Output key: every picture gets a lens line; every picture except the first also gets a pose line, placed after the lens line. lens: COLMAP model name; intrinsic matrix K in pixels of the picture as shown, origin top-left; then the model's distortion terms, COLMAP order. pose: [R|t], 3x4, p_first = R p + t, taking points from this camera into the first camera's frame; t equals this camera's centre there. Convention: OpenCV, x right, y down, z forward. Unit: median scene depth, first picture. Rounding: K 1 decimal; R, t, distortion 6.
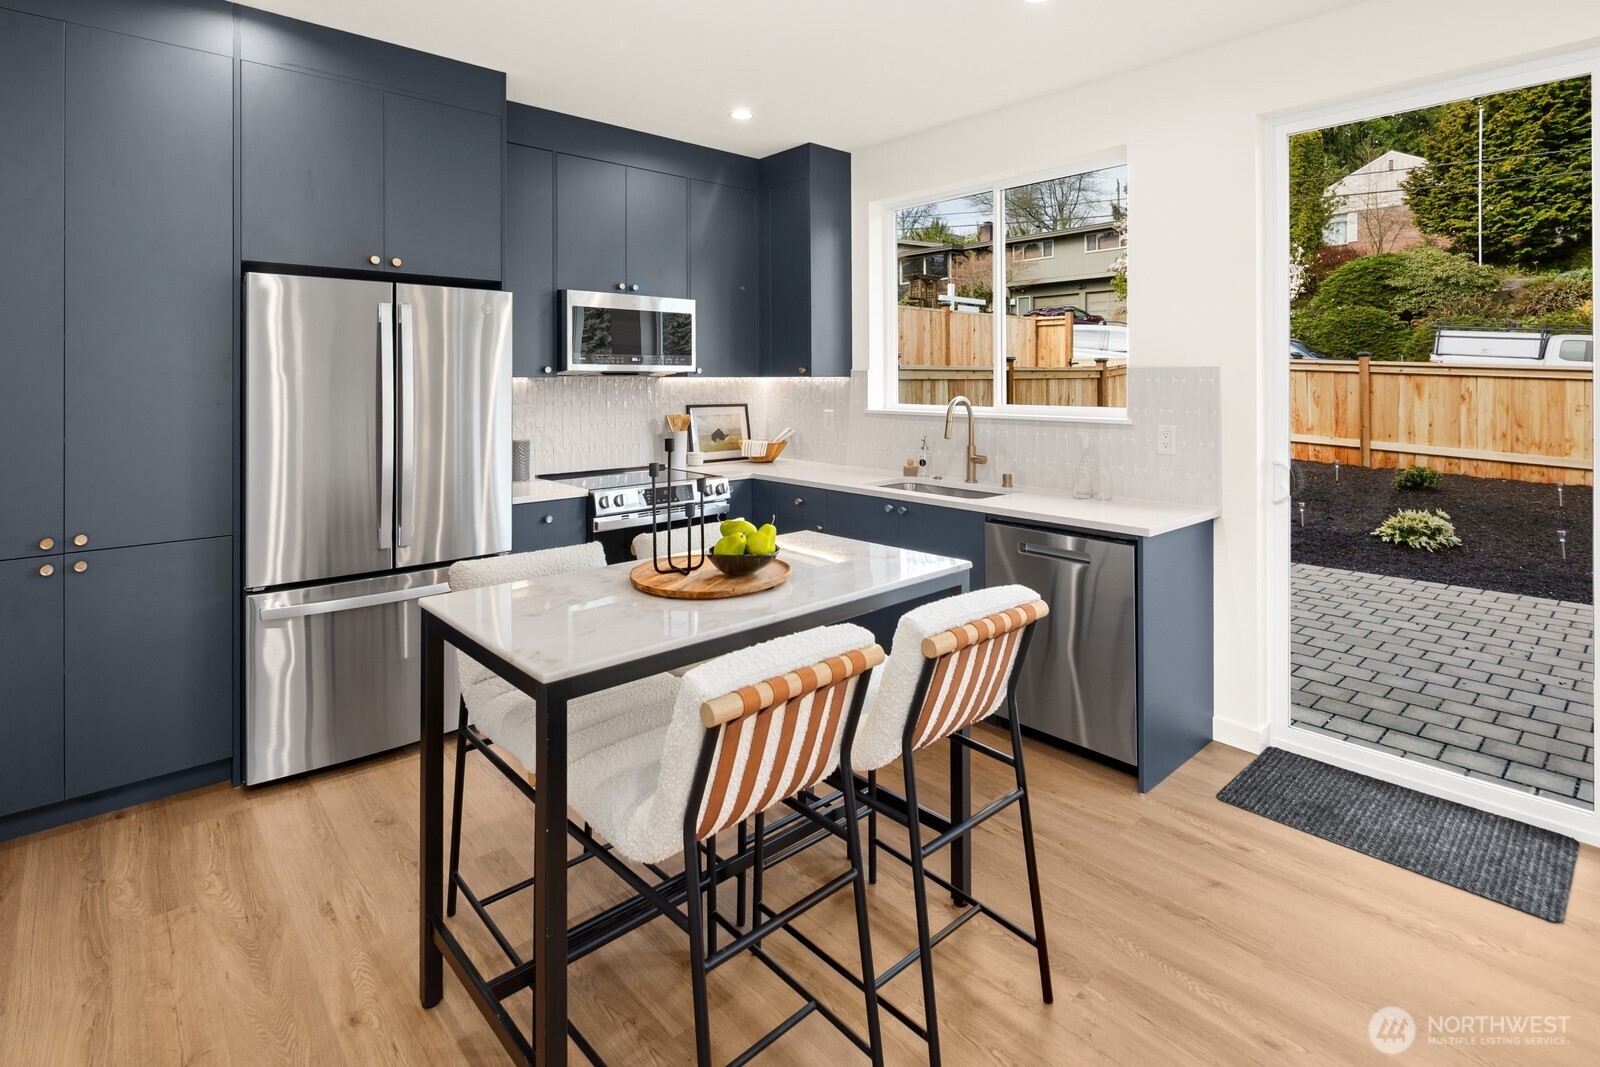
lens RADIAL K [[793.4, 0, 797.1], [0, 793.4, 375.9], [0, 0, 1]] dist [0.002039, 0.000267]
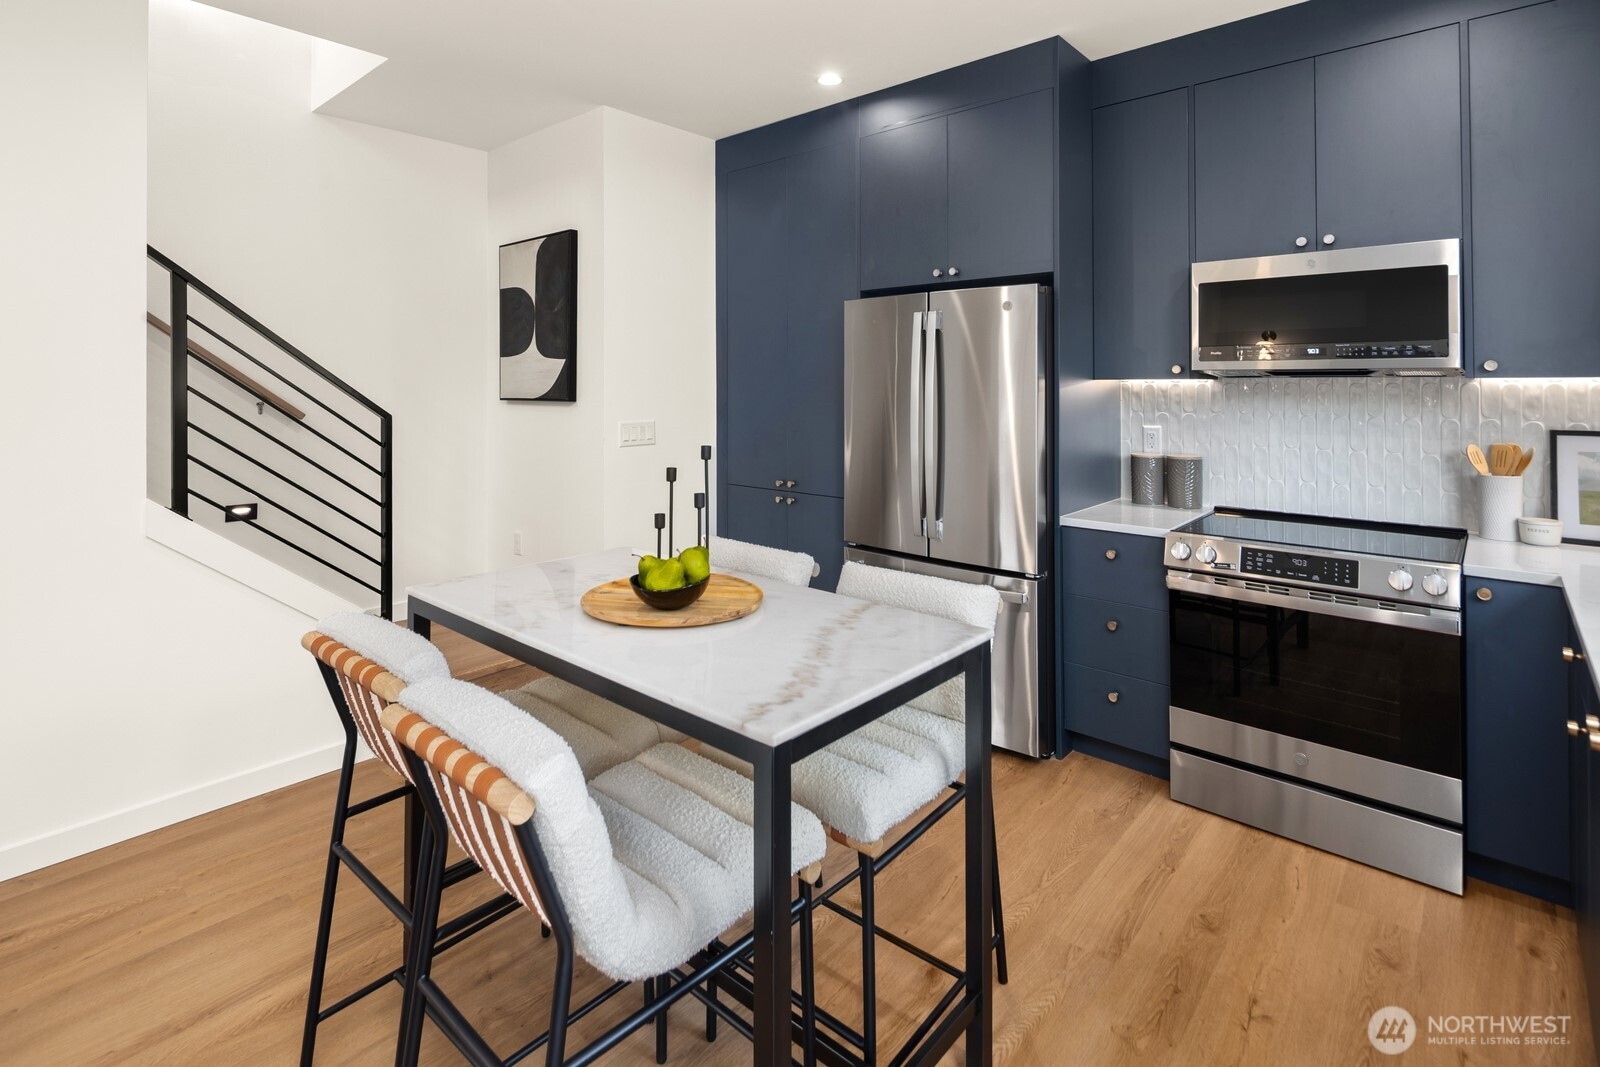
lens RADIAL K [[781.2, 0, 794.3], [0, 781.2, 371.5], [0, 0, 1]] dist [0.003007, -0.004212]
pose [[0.100267, -0.013436, -0.994870, 0.362428], [0.004715, 0.999904, -0.013029, 0.002212], [0.994949, -0.003385, 0.100321, 0.480743]]
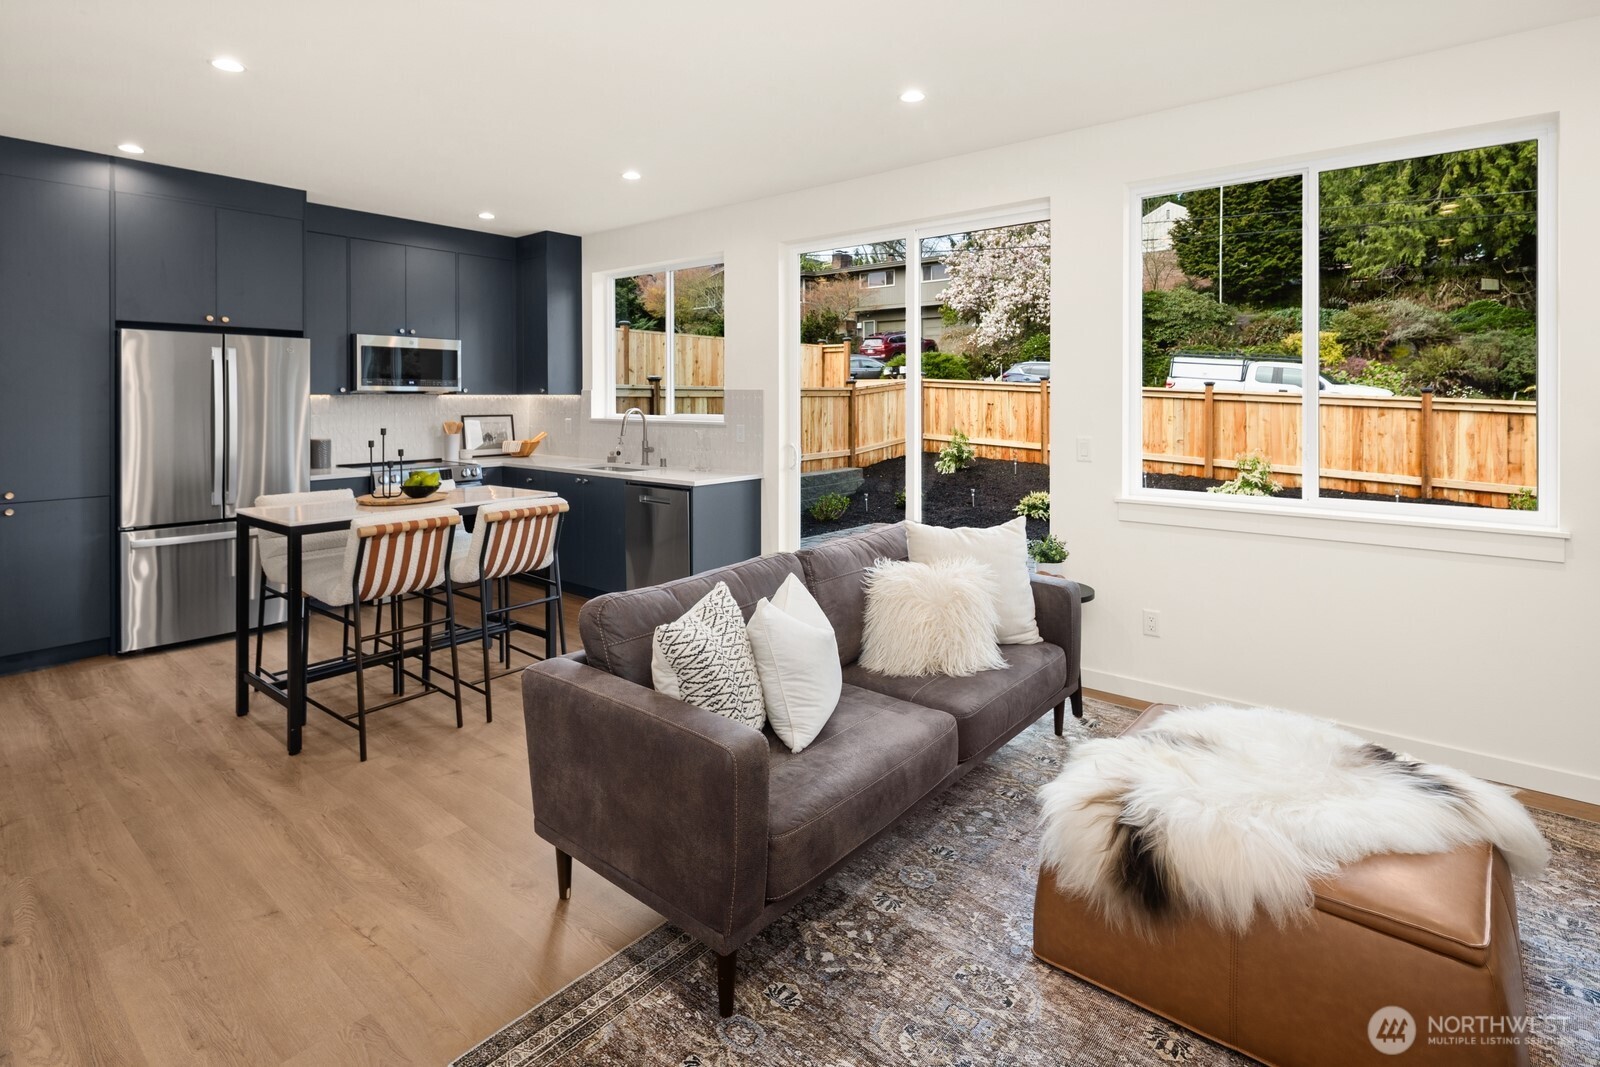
lens RADIAL K [[787.2, 0, 800.7], [0, 787.2, 399.0], [0, 0, 1]] dist [0.004546, -0.001150]
pose [[0.988346, 0.000925, 0.152223, 0.253743], [-0.001969, 0.999976, 0.006706, -0.001999], [-0.152213, -0.006928, 0.988323, -0.474058]]
